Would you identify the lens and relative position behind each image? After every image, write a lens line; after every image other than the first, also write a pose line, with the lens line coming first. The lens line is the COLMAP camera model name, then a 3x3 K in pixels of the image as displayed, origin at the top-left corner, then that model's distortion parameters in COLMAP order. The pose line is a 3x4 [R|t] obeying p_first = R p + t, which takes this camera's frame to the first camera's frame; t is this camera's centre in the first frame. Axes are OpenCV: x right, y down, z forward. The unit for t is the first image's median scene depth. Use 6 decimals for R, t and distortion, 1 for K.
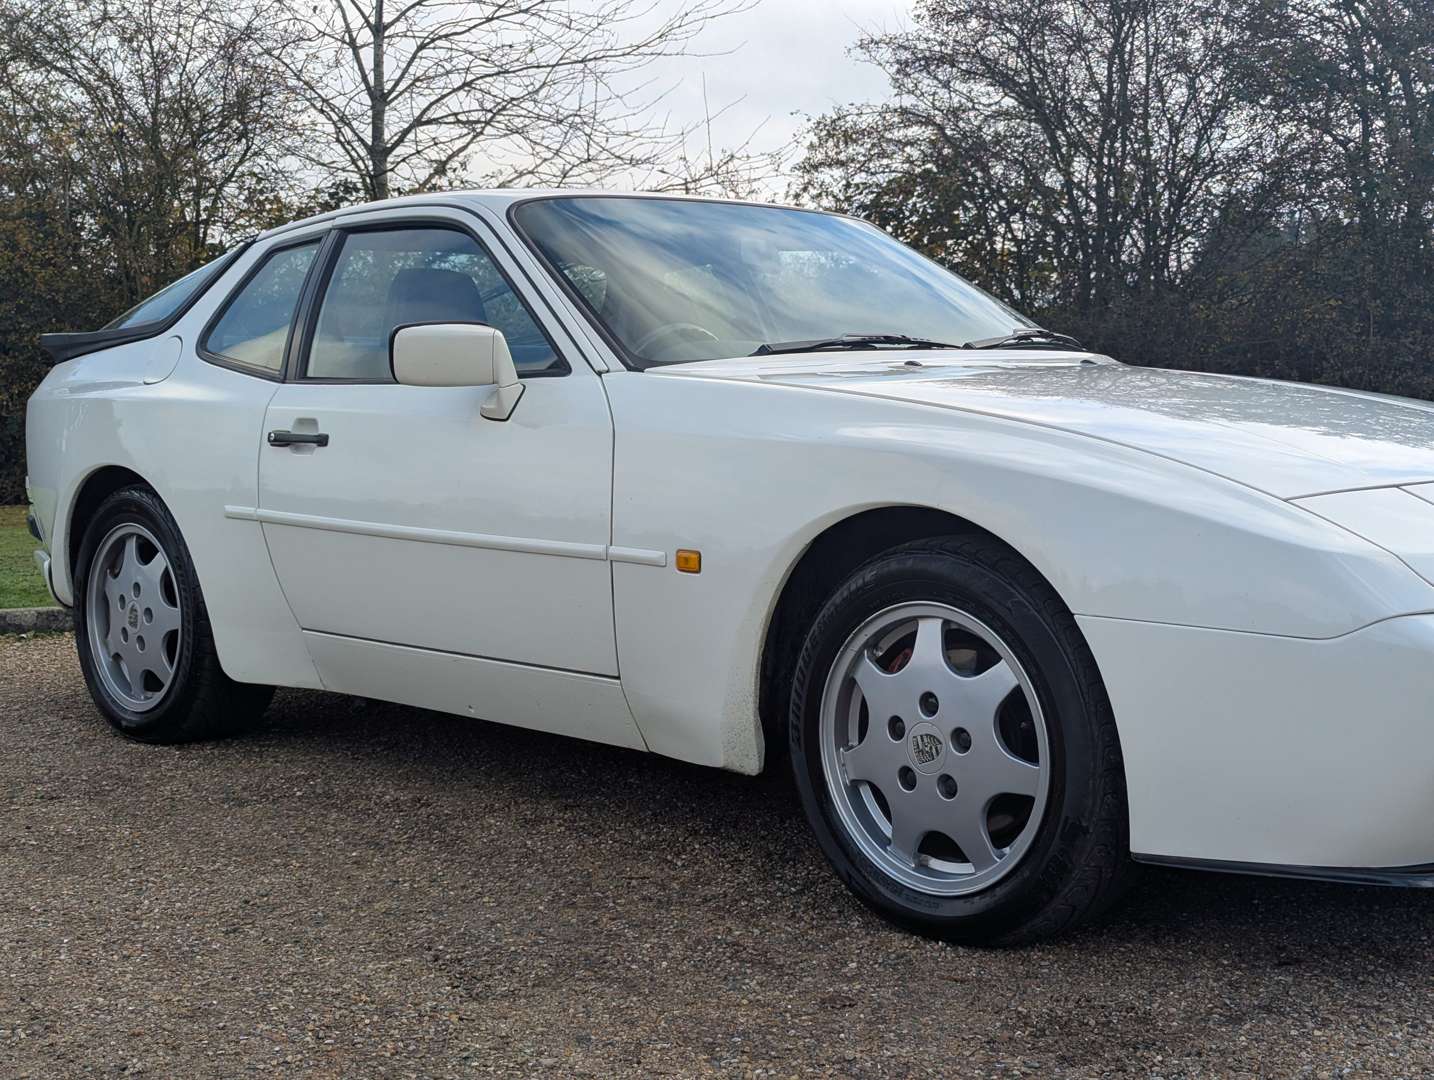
lens RADIAL K [[2009.7, 0, 727.5], [0, 2009.7, 535.3], [0, 0, 1]] dist [0.056911, 0.000000]
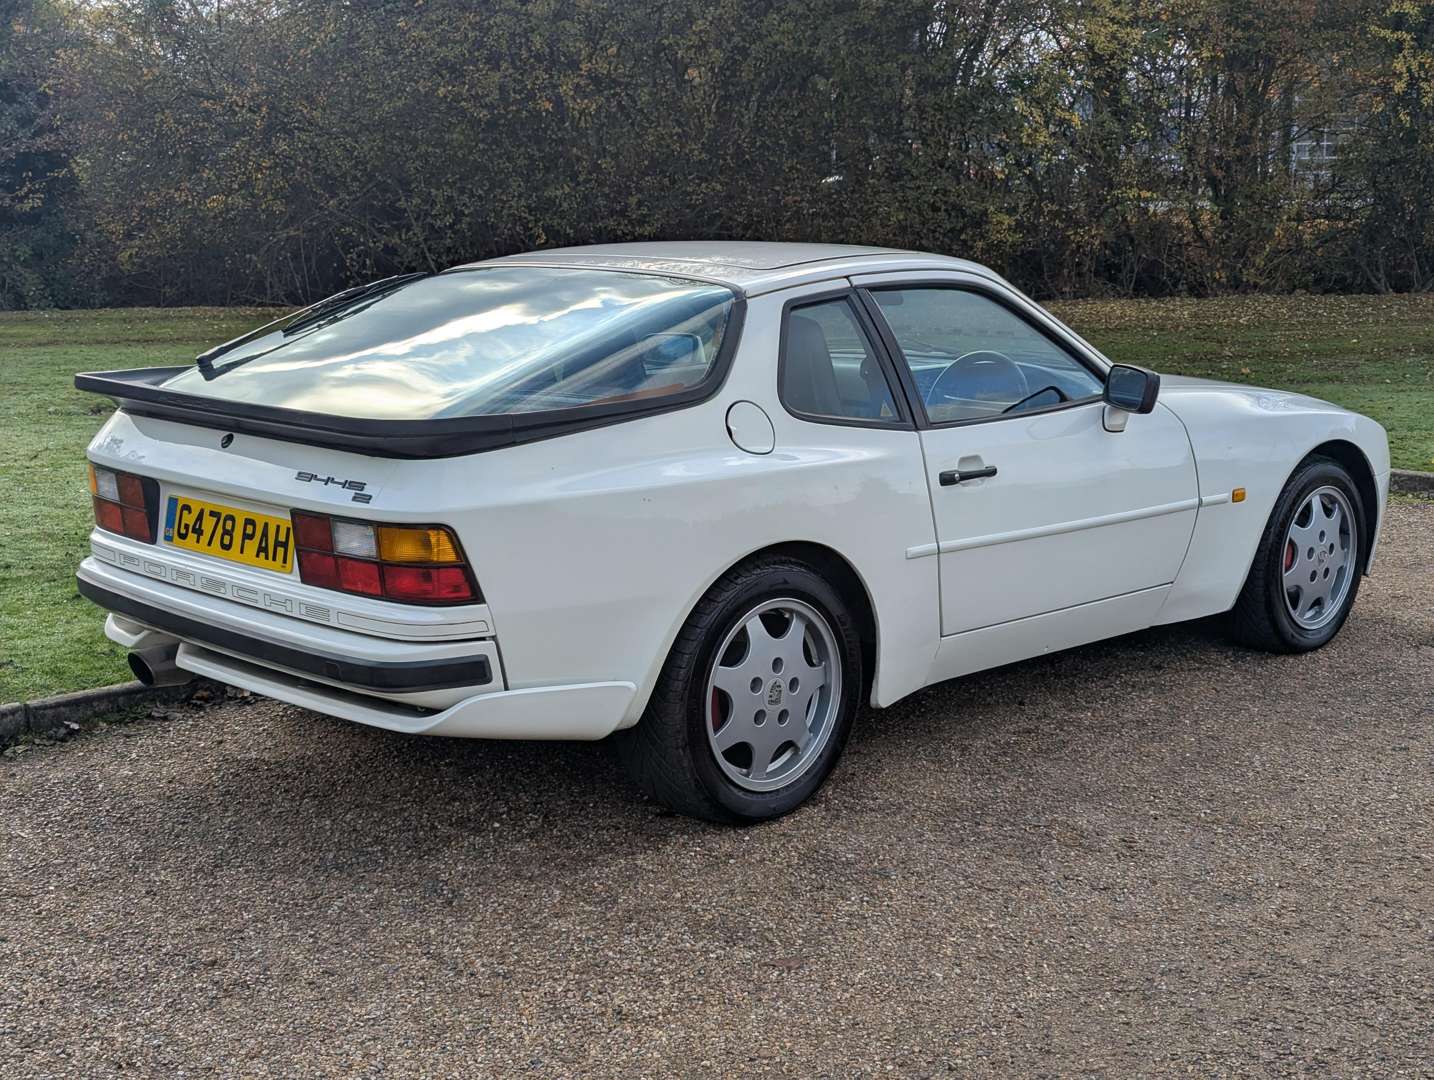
lens RADIAL K [[2009.7, 0, 703.6], [0, 2009.7, 552.1], [0, 0, 1]] dist [0.056911, 0.000000]
pose [[0.007502, -0.179325, 0.983761, -1.568744], [0.076455, 0.981012, 0.178240, -0.255616], [-0.997045, 0.073876, 0.021070, 1.293158]]
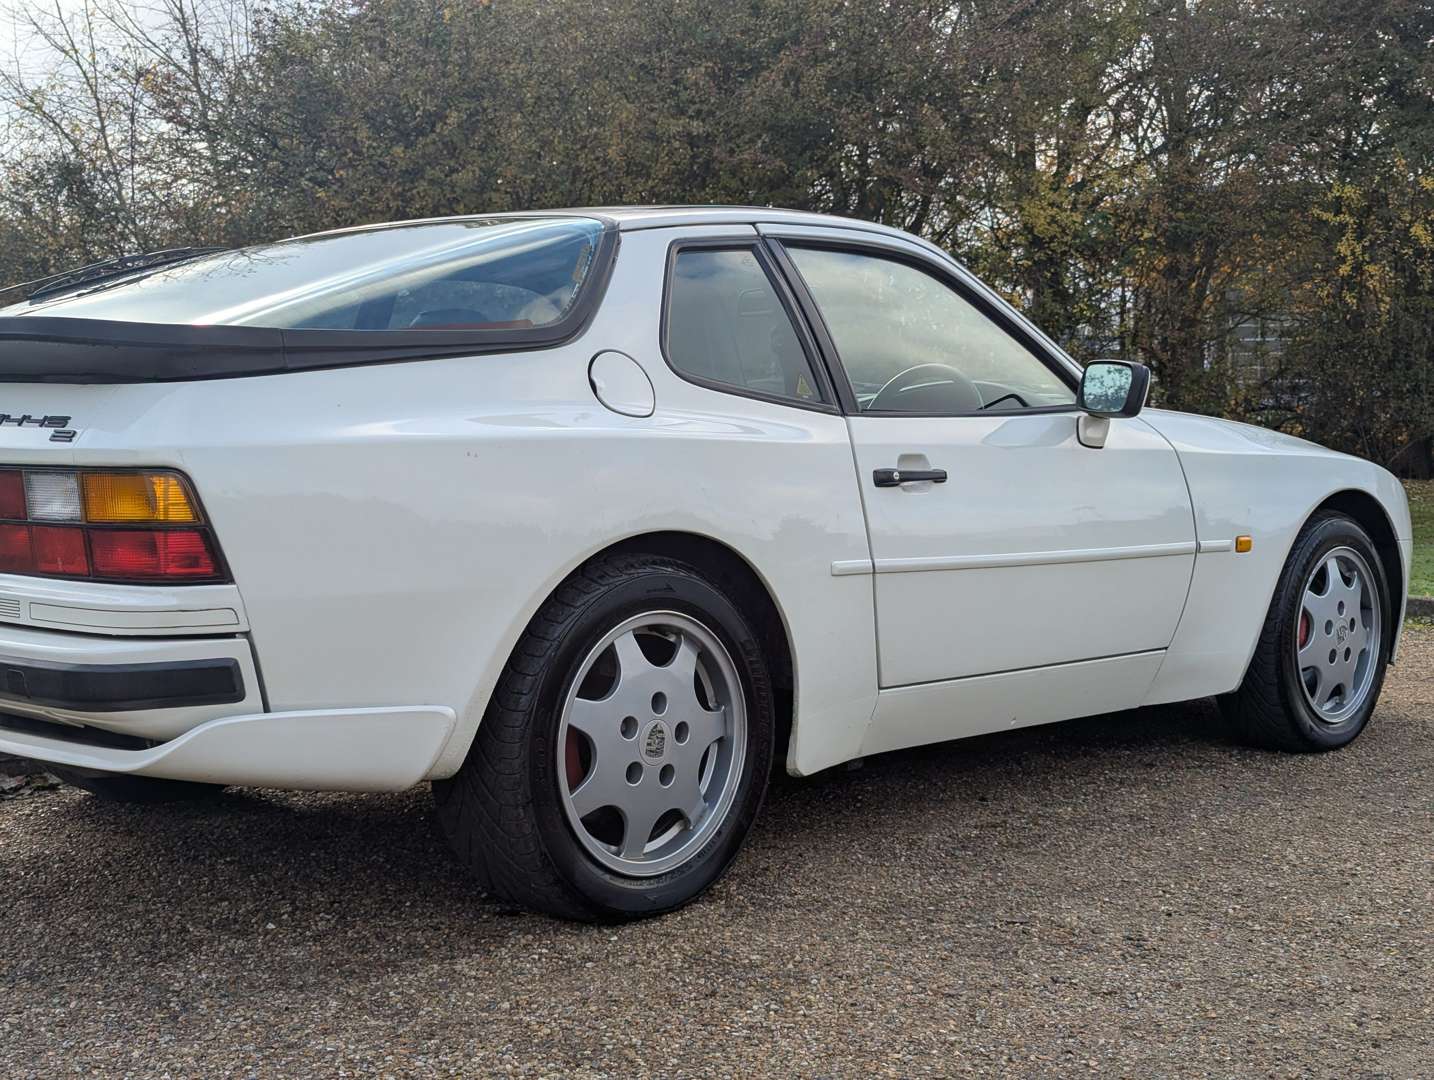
lens RADIAL K [[2009.7, 0, 712.1], [0, 2009.7, 540.4], [0, 0, 1]] dist [0.056911, 0.000000]
pose [[-0.023230, -0.059349, 0.997967, -1.277507], [0.073885, 0.995405, 0.060916, -0.092383], [-0.996996, 0.075150, -0.018738, 1.266275]]
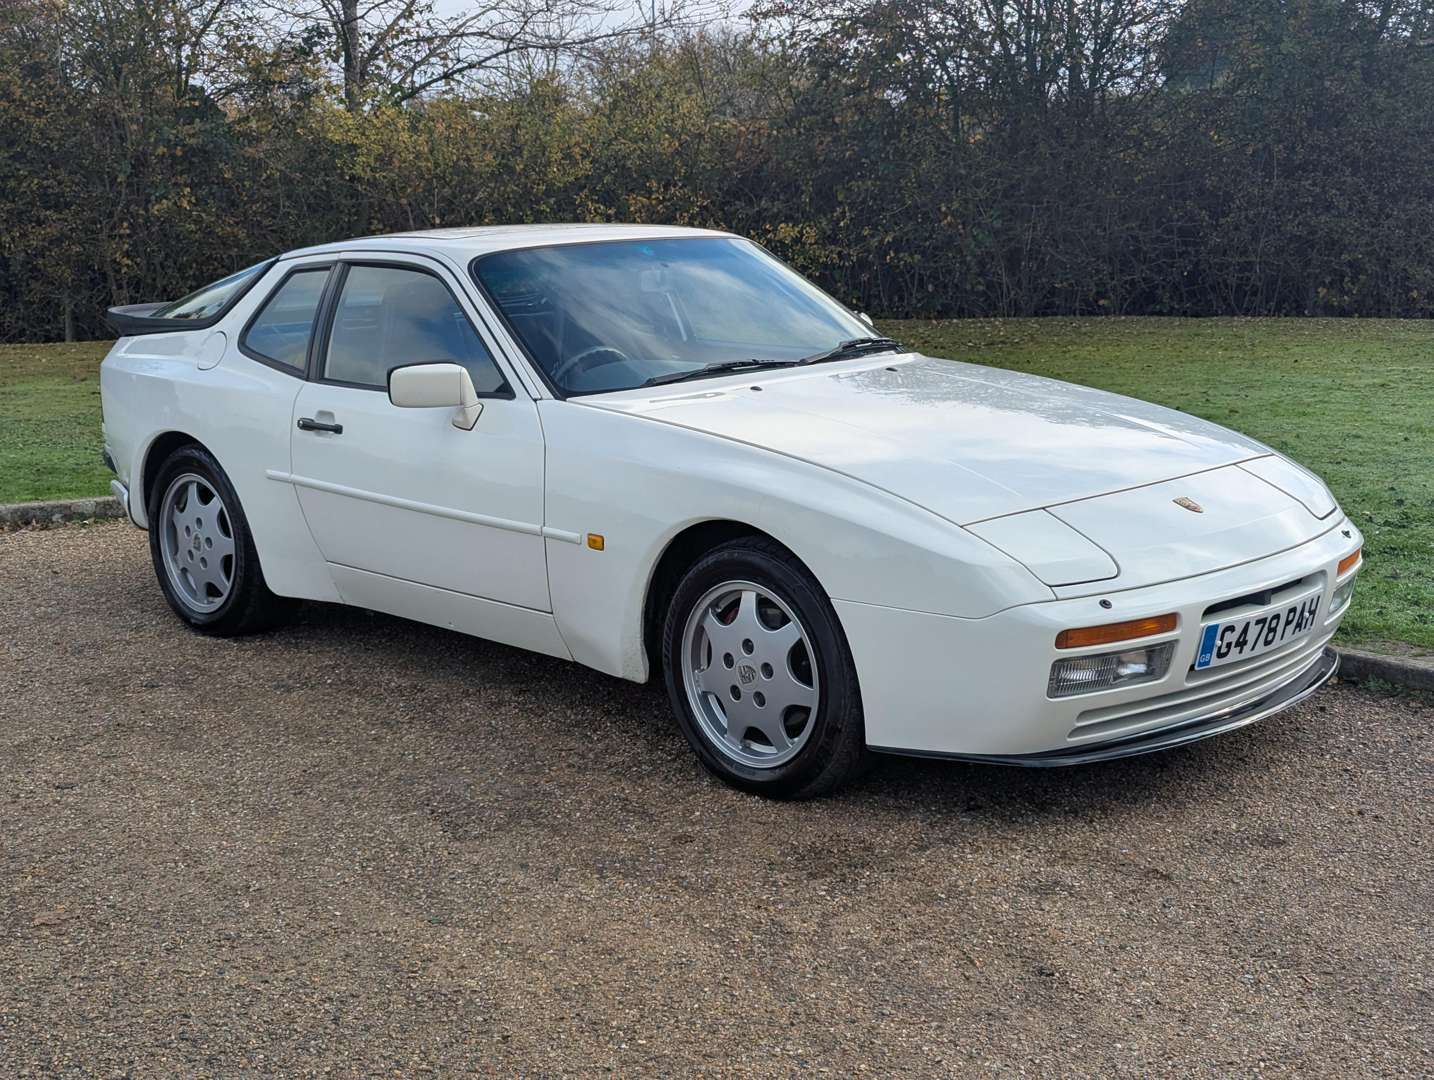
lens RADIAL K [[2009.7, 0, 722.5], [0, 2009.7, 536.7], [0, 0, 1]] dist [0.056911, 0.000000]
pose [[0.999915, -0.010462, 0.007760, 0.056868], [0.009533, 0.993739, 0.111317, -0.140480], [-0.008876, -0.111233, 0.993755, -0.428184]]
